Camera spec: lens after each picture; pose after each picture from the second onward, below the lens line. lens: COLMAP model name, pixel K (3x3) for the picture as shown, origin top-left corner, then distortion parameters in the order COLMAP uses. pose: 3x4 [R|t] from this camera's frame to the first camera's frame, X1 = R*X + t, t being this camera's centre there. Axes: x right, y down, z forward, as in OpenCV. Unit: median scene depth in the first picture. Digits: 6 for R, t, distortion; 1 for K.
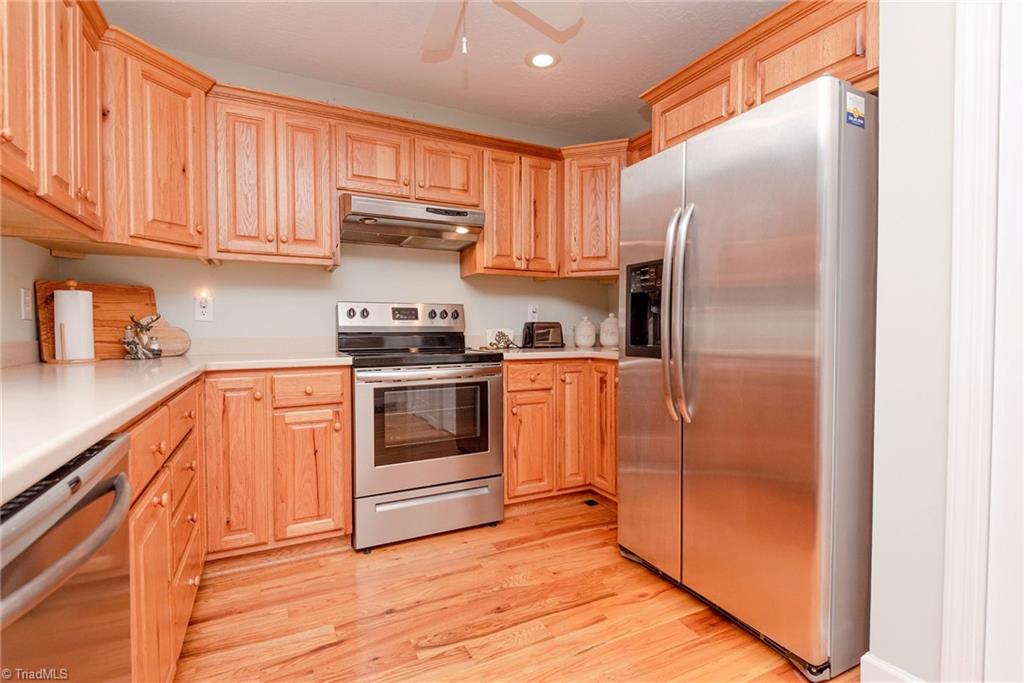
lens RADIAL K [[478.6, 0, 512.0], [0, 478.6, 341.5], [0, 0, 1]] dist [0.012324, -0.021085]
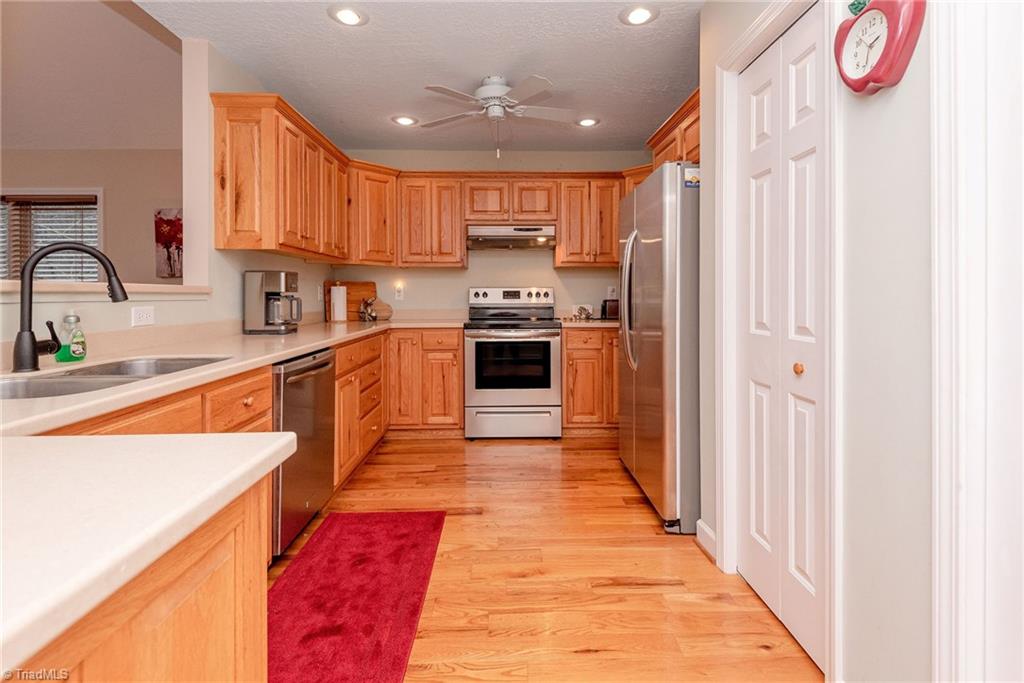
lens RADIAL K [[481.1, 0, 512.5], [0, 481.1, 298.7], [0, 0, 1]] dist [-0.000255, -0.000060]
pose [[0.901882, 0.003465, -0.431969, 0.515168], [-0.011482, 0.999807, -0.015952, -0.025762], [0.431830, 0.019346, 0.901748, -0.427459]]
